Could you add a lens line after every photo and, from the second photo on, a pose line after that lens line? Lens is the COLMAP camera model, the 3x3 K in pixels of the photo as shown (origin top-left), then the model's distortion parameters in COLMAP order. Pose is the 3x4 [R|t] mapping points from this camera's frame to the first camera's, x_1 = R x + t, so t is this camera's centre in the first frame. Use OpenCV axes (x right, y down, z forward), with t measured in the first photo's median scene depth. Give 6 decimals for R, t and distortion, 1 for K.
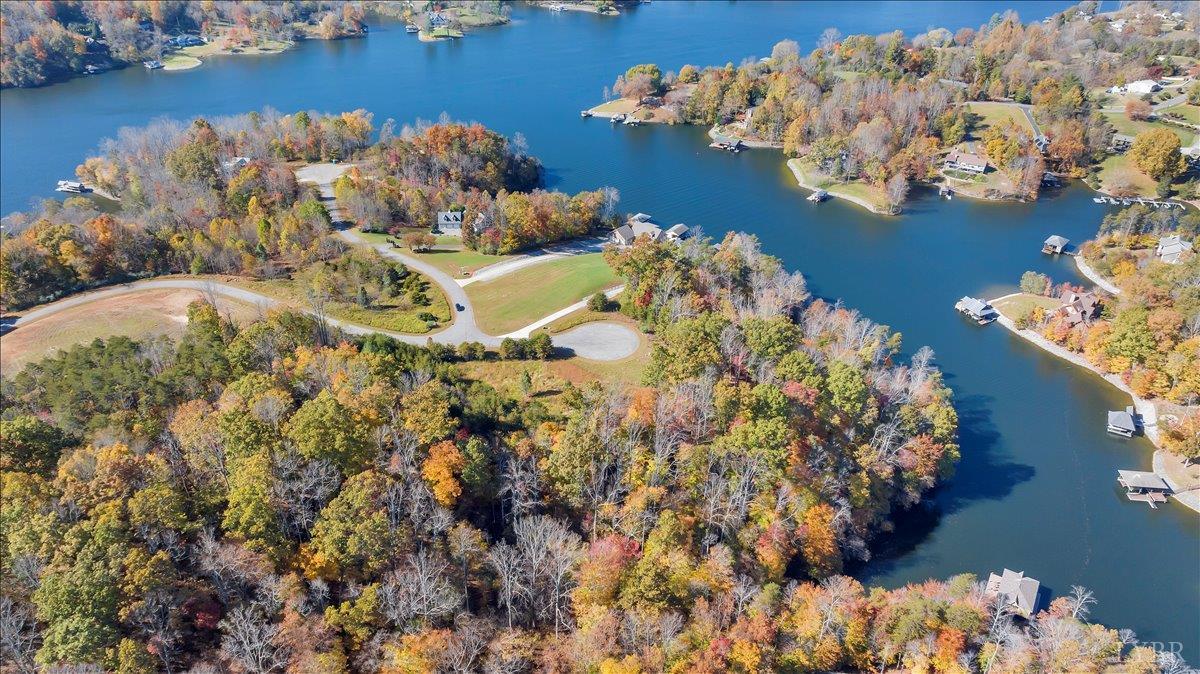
lens RADIAL K [[856.8, 0, 602.8], [0, 856.8, 337.9], [0, 0, 1]] dist [-0.036577, 0.036179]
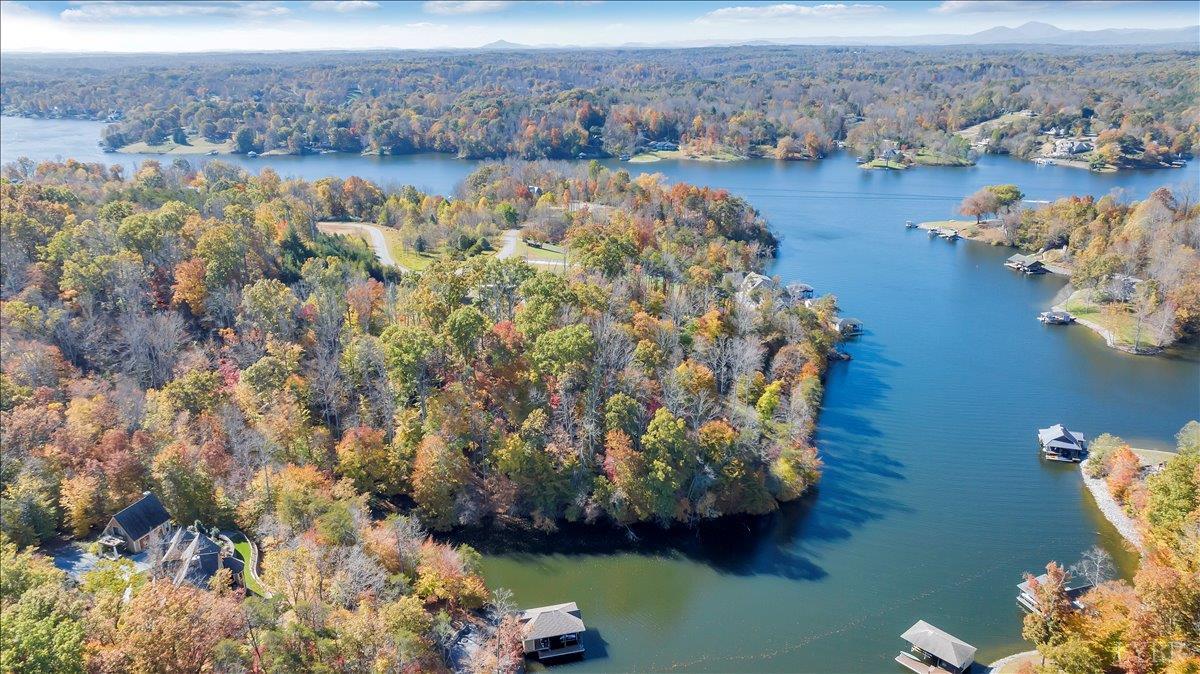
lens RADIAL K [[856.8, 0, 597.3], [0, 856.8, 341.4], [0, 0, 1]] dist [-0.036577, 0.036179]
pose [[0.725633, 0.214297, -0.653861, 0.679864], [-0.349878, 0.933160, -0.082449, 0.086516], [0.592488, 0.288599, 0.752109, 0.295258]]
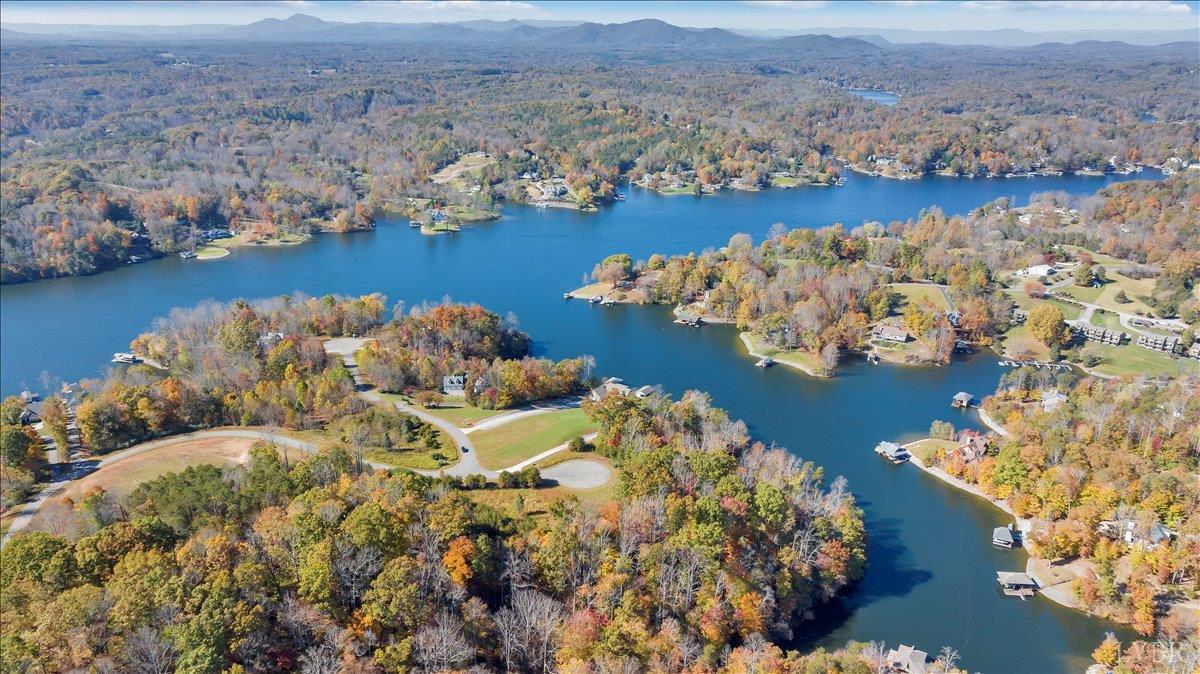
lens RADIAL K [[856.8, 0, 601.7], [0, 856.8, 337.9], [0, 0, 1]] dist [-0.036577, 0.036179]
pose [[0.999802, -0.006411, 0.018816, 0.007573], [0.010130, 0.978754, -0.204788, 0.059831], [-0.017103, 0.204939, 0.978625, -0.235461]]
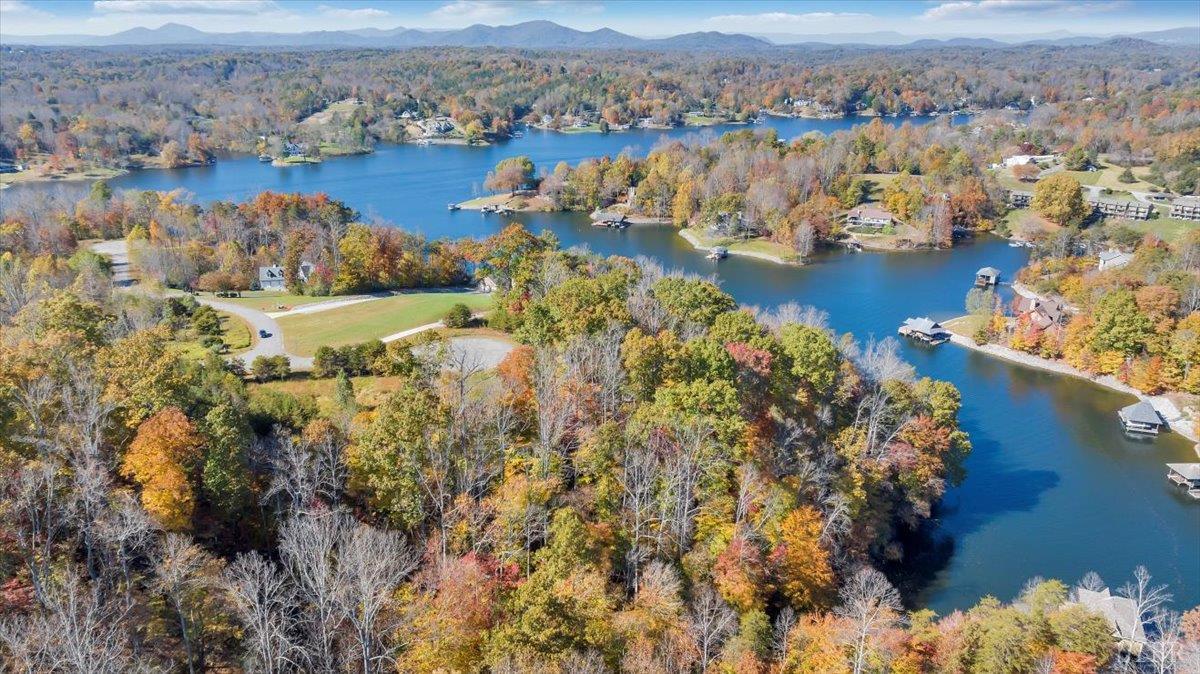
lens RADIAL K [[856.8, 0, 601.6], [0, 856.8, 337.6], [0, 0, 1]] dist [-0.036577, 0.036179]
pose [[0.990020, -0.055984, 0.129333, 0.020879], [0.082501, 0.974256, -0.209805, 0.140029], [-0.114257, 0.218381, 0.969152, 0.263116]]
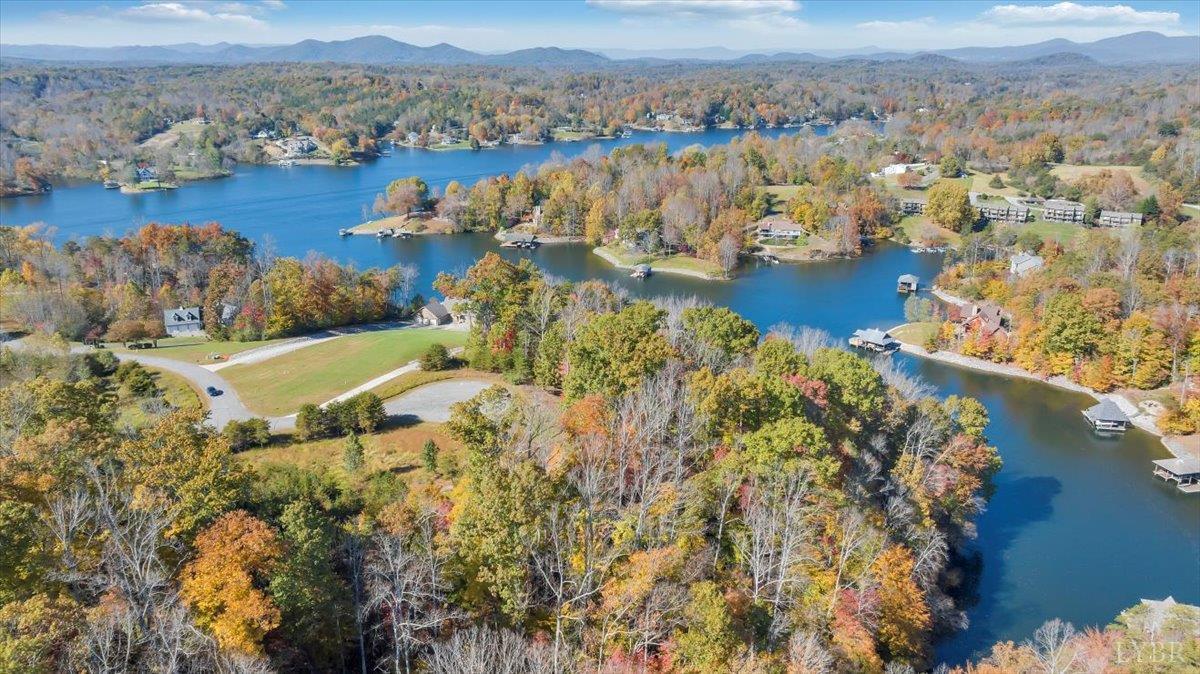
lens RADIAL K [[856.8, 0, 602.1], [0, 856.8, 336.1], [0, 0, 1]] dist [-0.036577, 0.036179]
pose [[0.948403, -0.106717, 0.298568, -0.078499], [0.172951, 0.963349, -0.205053, 0.100915], [-0.265742, 0.246110, 0.932100, 0.325326]]
